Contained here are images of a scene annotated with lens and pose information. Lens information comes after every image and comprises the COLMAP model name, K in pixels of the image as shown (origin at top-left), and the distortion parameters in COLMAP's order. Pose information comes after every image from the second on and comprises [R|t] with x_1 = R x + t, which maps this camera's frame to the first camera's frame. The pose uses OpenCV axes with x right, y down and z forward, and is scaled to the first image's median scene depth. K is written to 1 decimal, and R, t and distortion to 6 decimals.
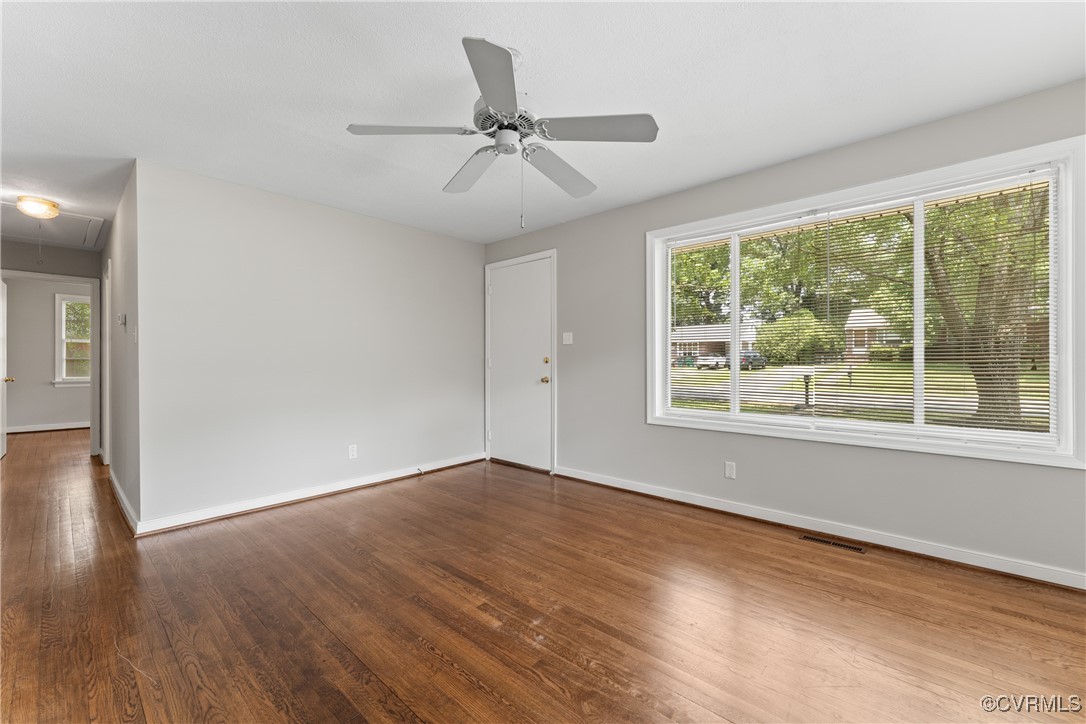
lens RADIAL K [[444.3, 0, 549.0], [0, 444.3, 361.8], [0, 0, 1]] dist [0.004569, -0.001472]
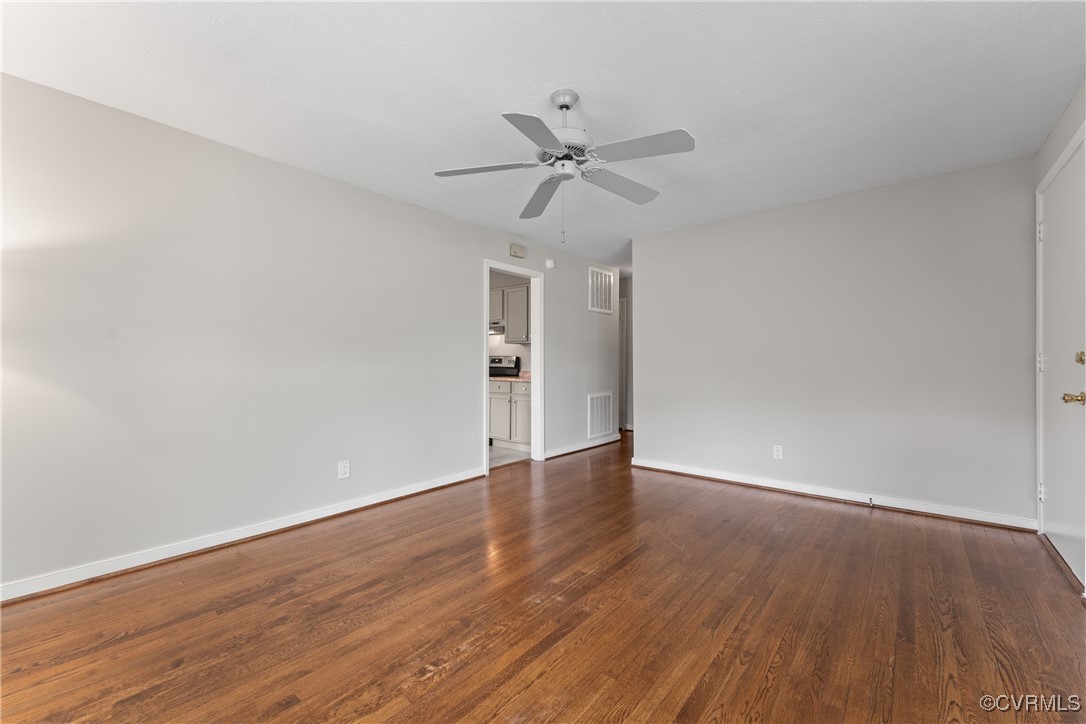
lens RADIAL K [[444.3, 0, 542.3], [0, 444.3, 358.1], [0, 0, 1]] dist [0.004569, -0.001472]
pose [[0.025331, -0.002972, -0.999675, 0.672575], [0.001559, 0.999994, -0.002933, -0.003849], [0.999678, -0.001484, 0.025335, 0.583419]]
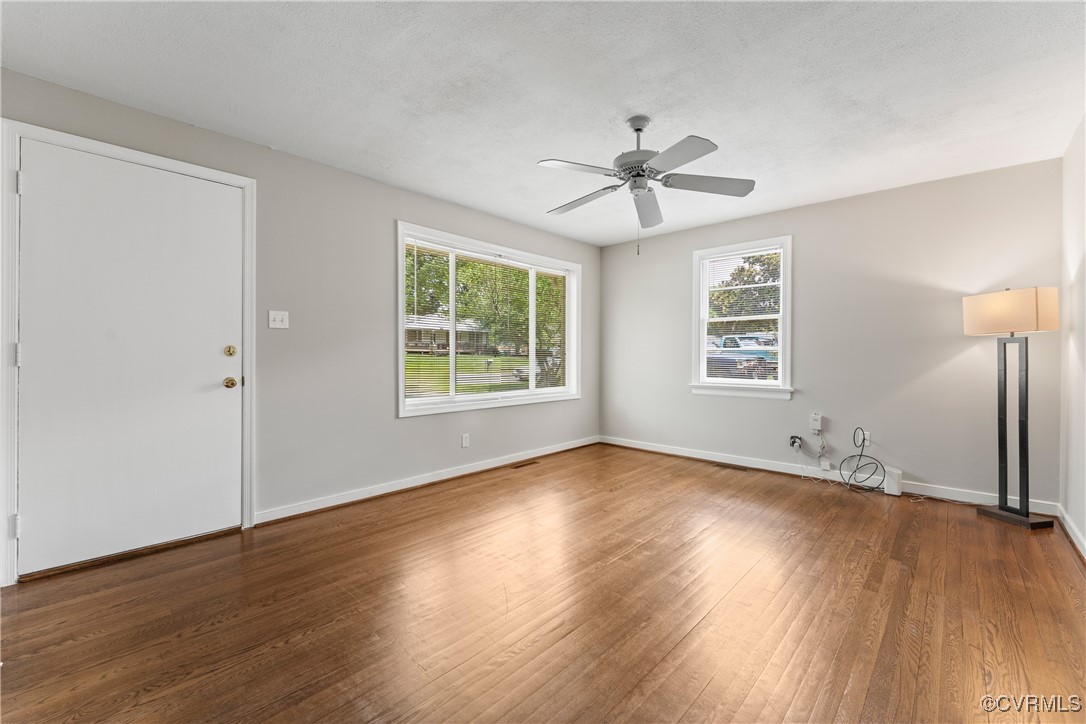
lens RADIAL K [[444.3, 0, 547.2], [0, 444.3, 357.9], [0, 0, 1]] dist [0.004569, -0.001472]
pose [[0.019389, -0.003595, 0.999806, -0.894861], [-0.001398, 0.999992, 0.003623, 0.005307], [-0.999811, -0.001468, 0.019384, 0.791779]]
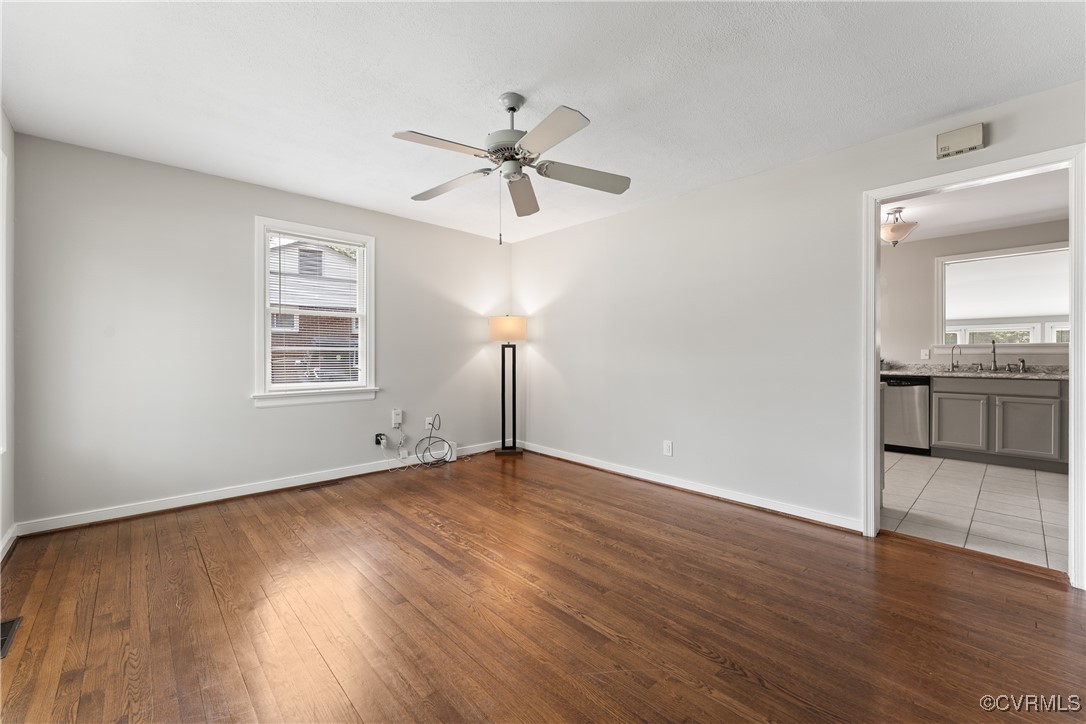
lens RADIAL K [[444.3, 0, 544.1], [0, 444.3, 356.3], [0, 0, 1]] dist [0.004569, -0.001472]
pose [[-0.995074, 0.002303, 0.099113, -0.188795], [0.002908, 0.999978, 0.005964, -0.002048], [-0.099097, 0.006223, -0.995058, 1.390118]]
